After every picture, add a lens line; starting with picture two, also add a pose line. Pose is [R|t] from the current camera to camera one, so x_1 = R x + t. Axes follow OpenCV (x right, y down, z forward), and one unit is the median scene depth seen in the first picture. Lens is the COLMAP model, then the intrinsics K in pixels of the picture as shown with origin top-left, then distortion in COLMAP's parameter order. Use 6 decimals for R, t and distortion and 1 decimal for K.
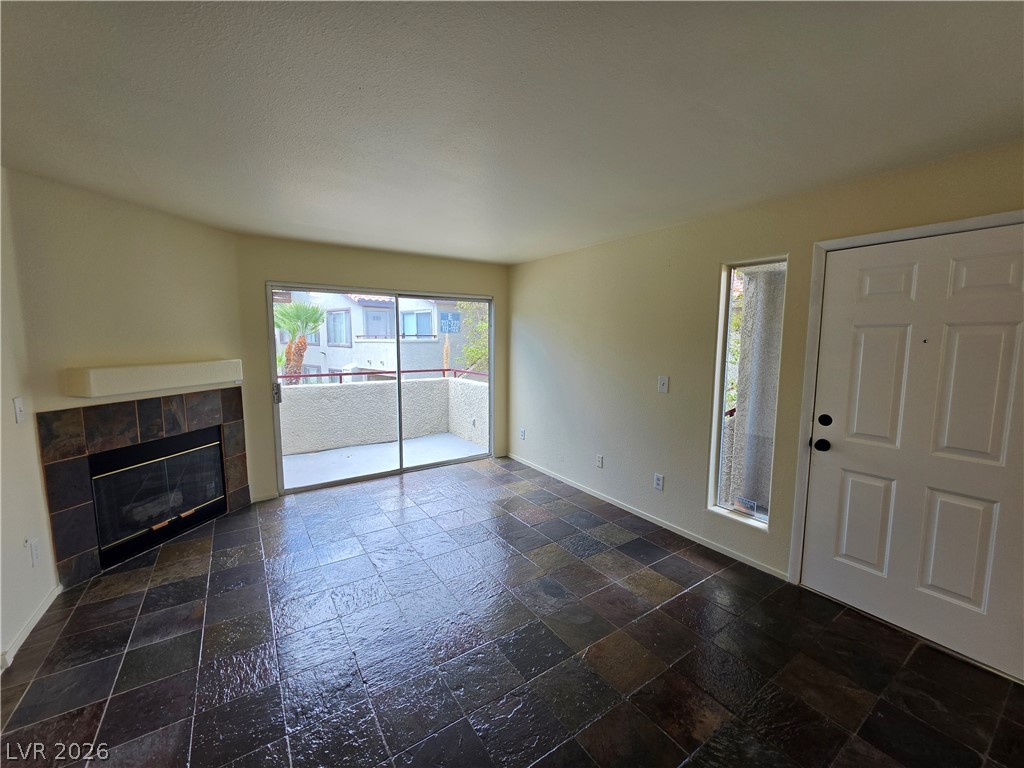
lens RADIAL K [[411.0, 0, 512.0], [0, 411.0, 384.0], [0, 0, 1]] dist [-0.000647, 0.000069]
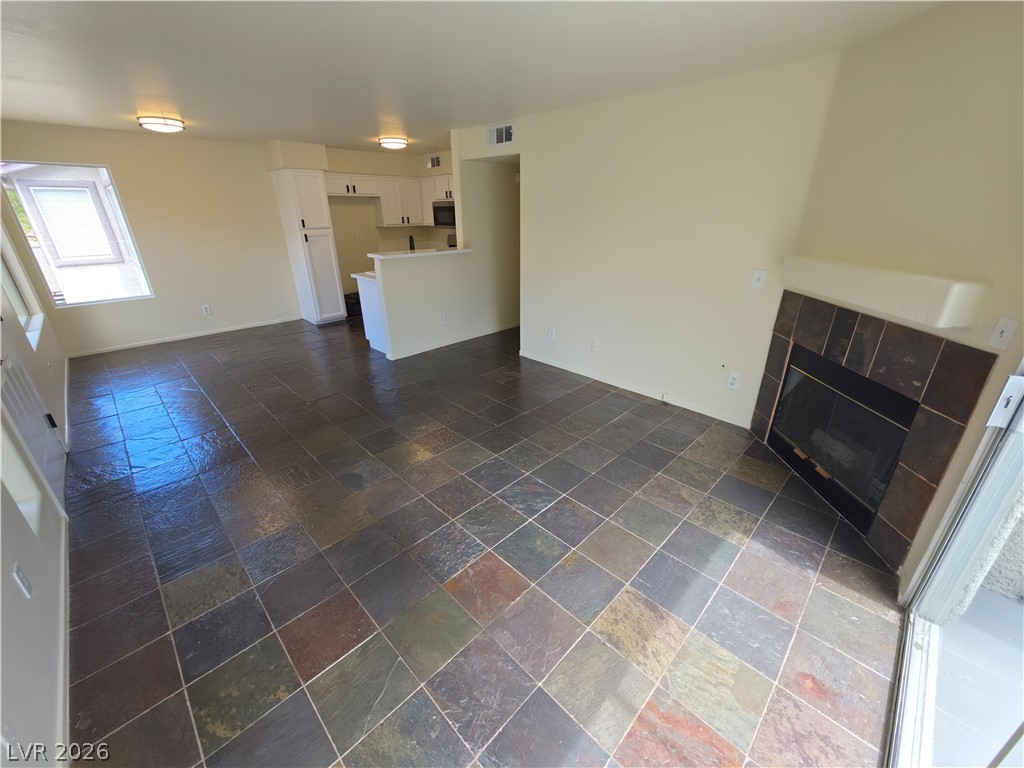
lens RADIAL K [[411.0, 0, 512.0], [0, 411.0, 384.0], [0, 0, 1]] dist [-0.000647, 0.000069]
pose [[-0.981004, 0.081393, -0.176084, -0.110257], [-0.016437, 0.869575, 0.493527, -0.199979], [0.193288, 0.487046, -0.851719, 1.512866]]
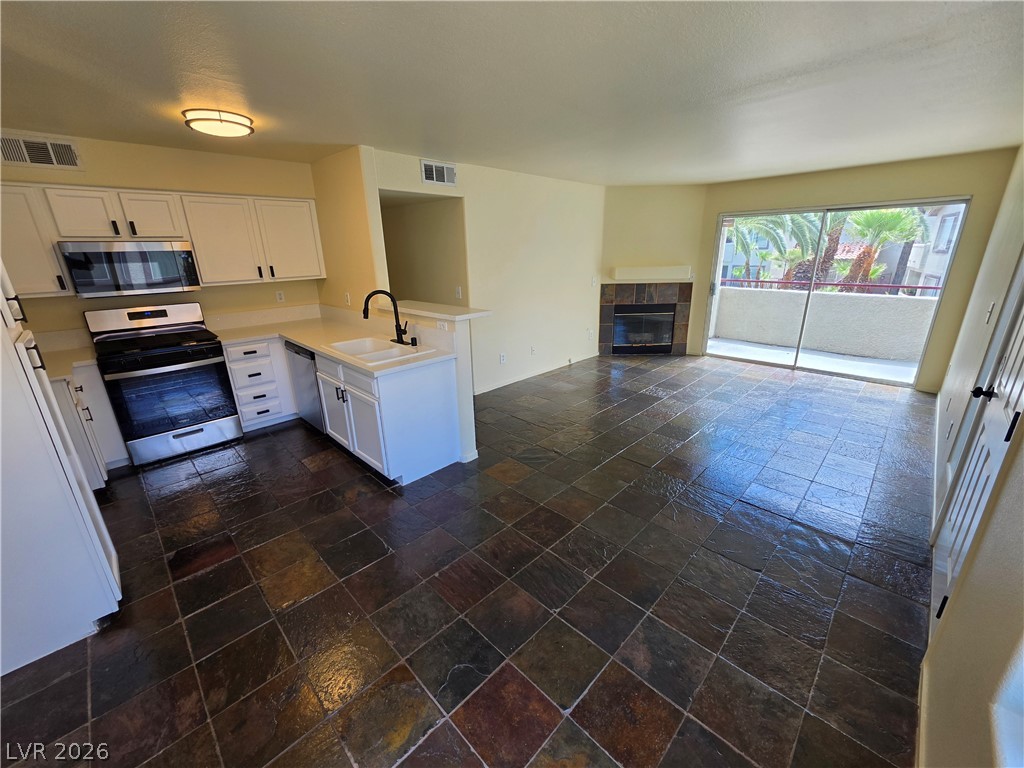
lens RADIAL K [[411.0, 0, 512.0], [0, 411.0, 384.0], [0, 0, 1]] dist [-0.000647, 0.000069]
pose [[0.200037, 0.292996, -0.934954, 1.033922], [-0.090983, 0.955672, 0.280023, -0.000994], [0.975555, 0.029050, 0.217827, -0.081681]]
